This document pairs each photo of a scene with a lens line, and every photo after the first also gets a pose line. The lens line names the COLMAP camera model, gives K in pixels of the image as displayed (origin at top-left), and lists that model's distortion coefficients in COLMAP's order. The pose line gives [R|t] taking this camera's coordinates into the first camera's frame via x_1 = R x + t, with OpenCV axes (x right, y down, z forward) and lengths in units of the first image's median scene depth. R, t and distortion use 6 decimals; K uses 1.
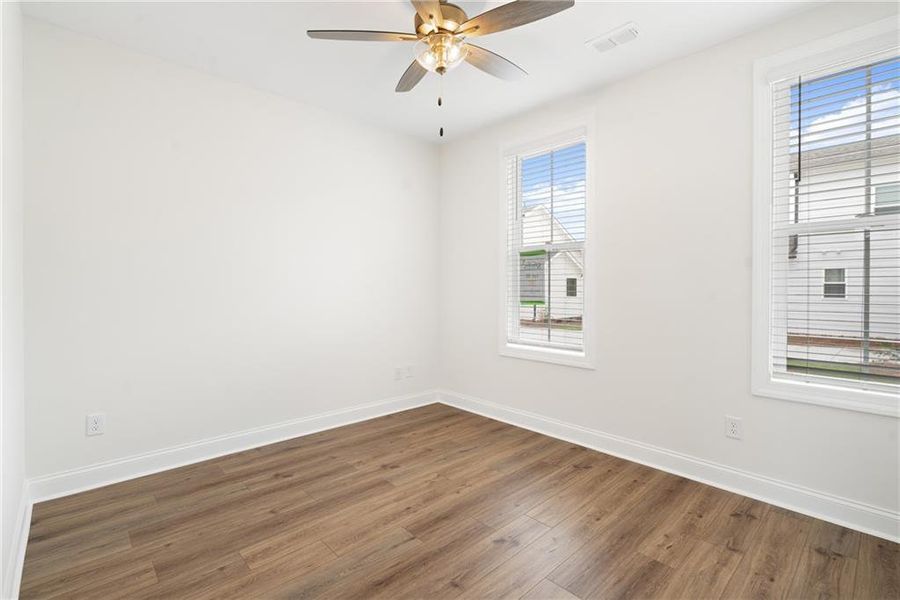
lens RADIAL K [[408.3, 0, 447.6], [0, 408.3, 297.3], [0, 0, 1]] dist [-0.004667, 0.001728]
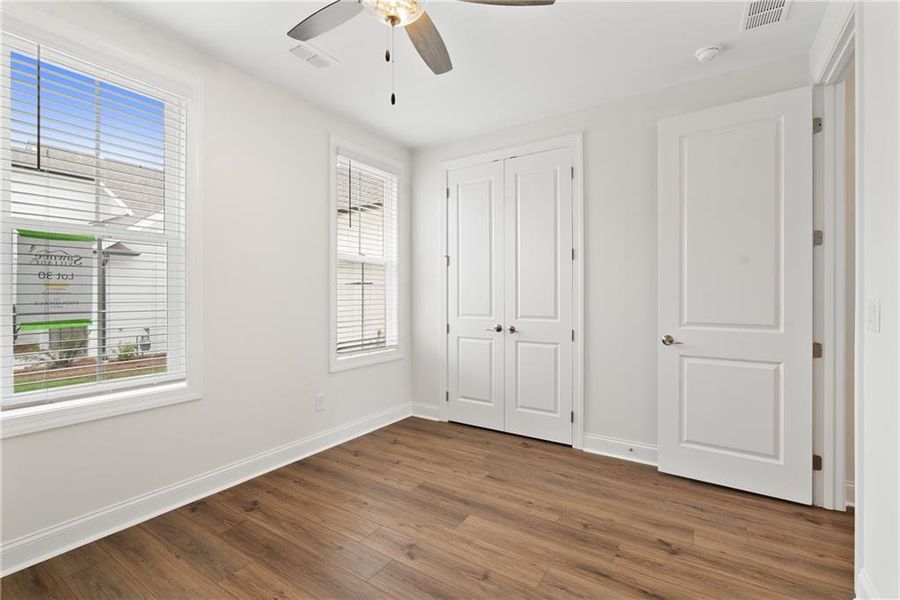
lens RADIAL K [[408.3, 0, 445.2], [0, 408.3, 299.4], [0, 0, 1]] dist [-0.004667, 0.001728]
pose [[-0.224432, -0.017684, 0.974329, -0.573673], [0.019853, 0.999545, 0.022715, -0.028975], [-0.974288, 0.024441, -0.223979, 0.768647]]
